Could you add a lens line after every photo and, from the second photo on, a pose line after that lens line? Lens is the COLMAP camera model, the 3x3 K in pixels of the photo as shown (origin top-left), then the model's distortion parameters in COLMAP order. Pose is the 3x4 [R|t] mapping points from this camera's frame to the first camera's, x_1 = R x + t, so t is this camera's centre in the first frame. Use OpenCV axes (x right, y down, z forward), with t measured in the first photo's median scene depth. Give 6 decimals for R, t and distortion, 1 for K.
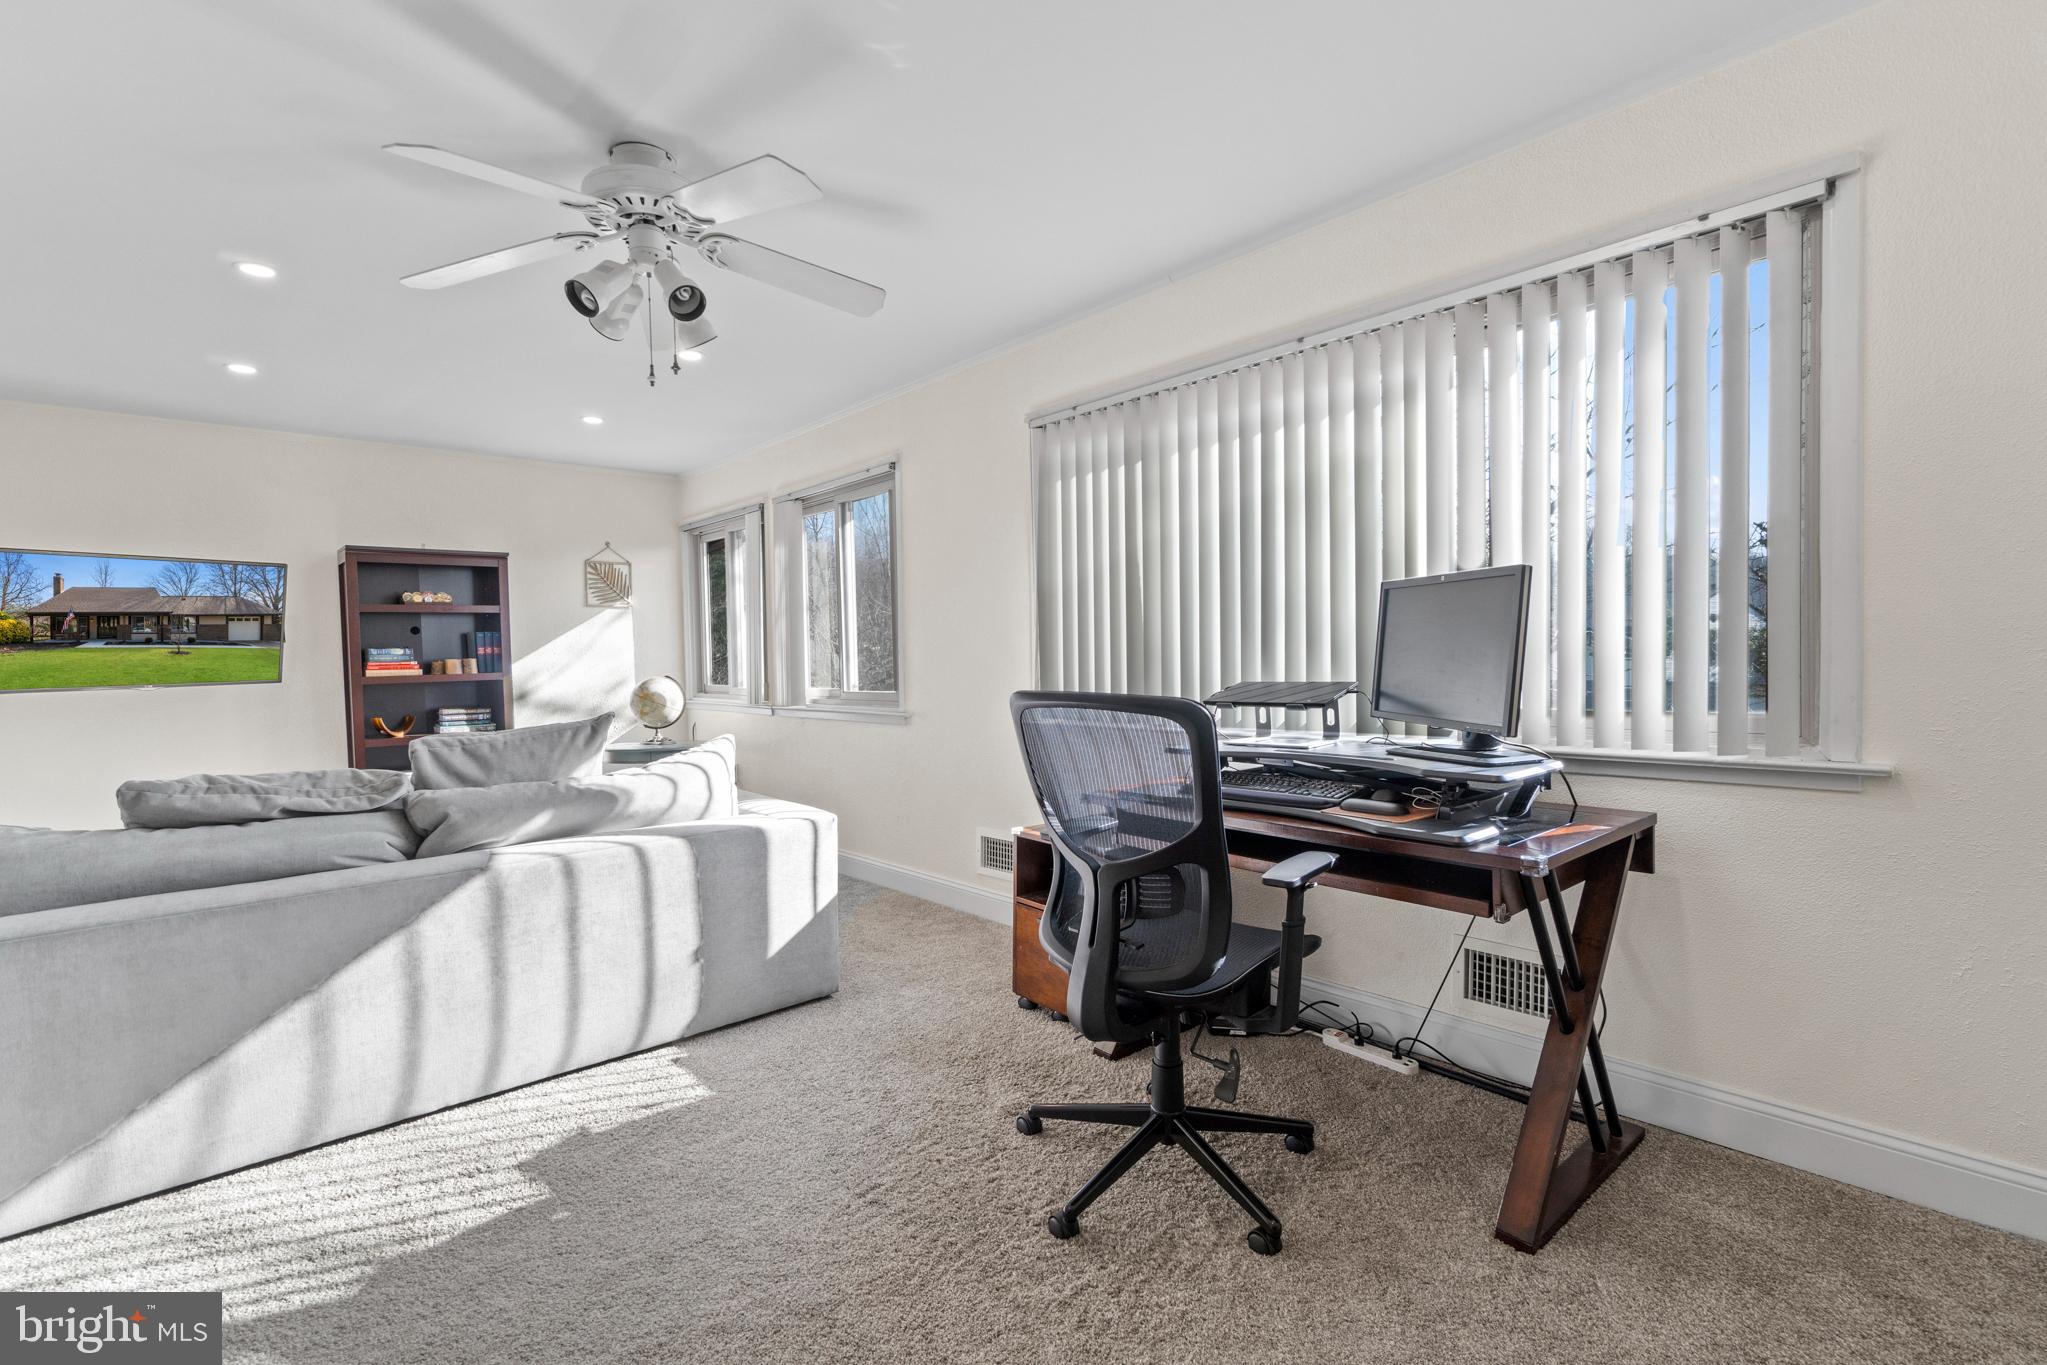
lens RADIAL K [[883.9, 0, 1031.2], [0, 883.9, 680.9], [0, 0, 1]] dist [-0.006845, 0.002636]
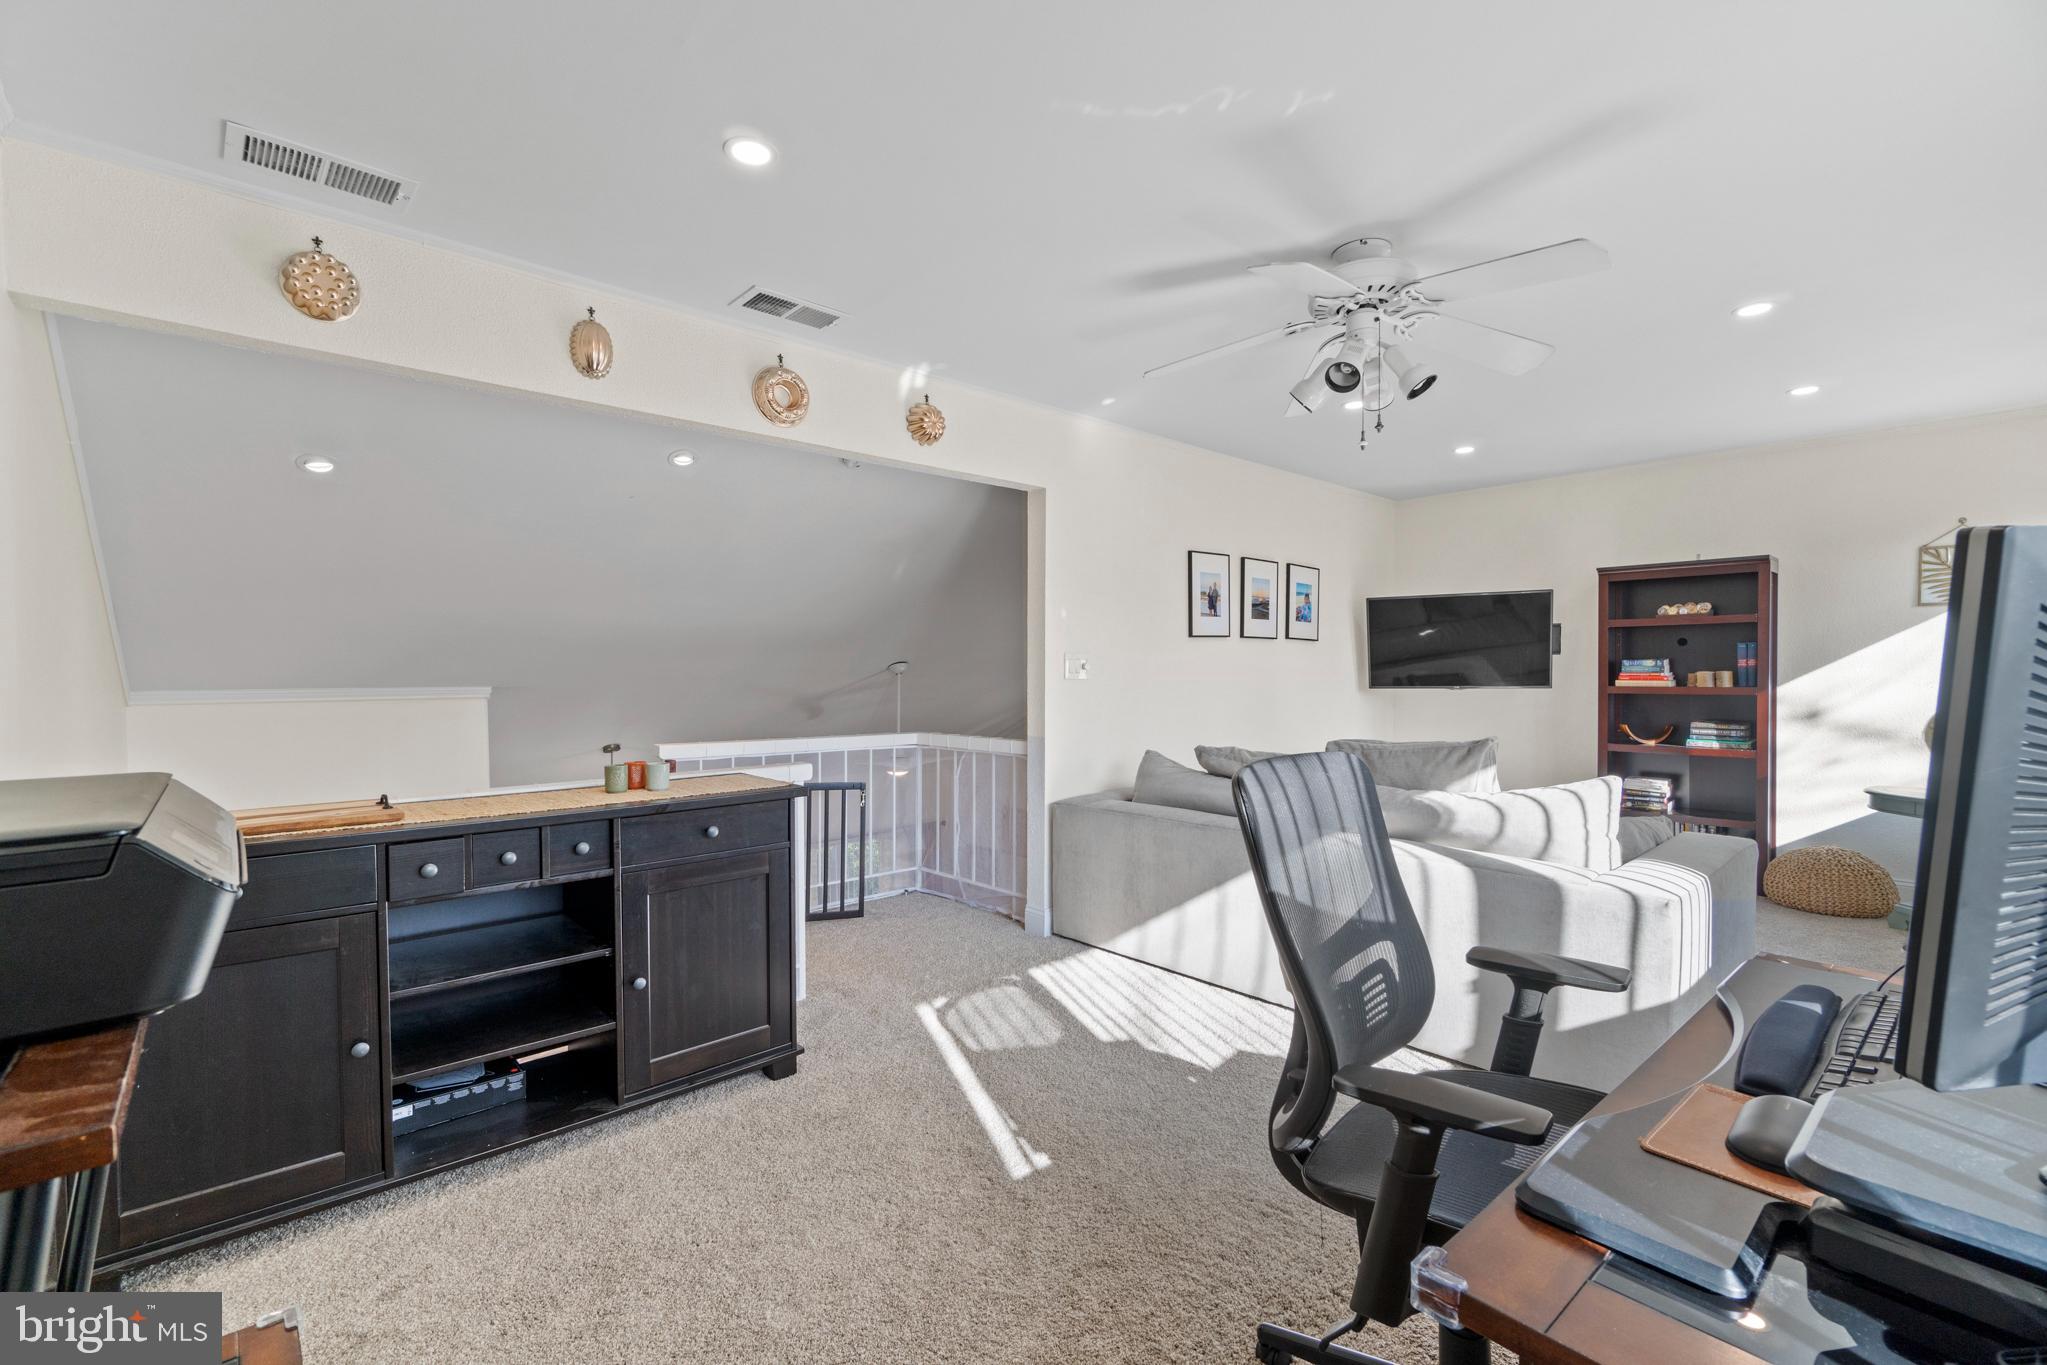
lens RADIAL K [[883.9, 0, 1030.9], [0, 883.9, 679.9], [0, 0, 1]] dist [-0.006845, 0.002636]
pose [[0.021173, 0.034203, -0.999191, 0.309532], [-0.027774, 0.999049, 0.033610, -0.028502], [0.999390, 0.027040, 0.022103, 0.245875]]
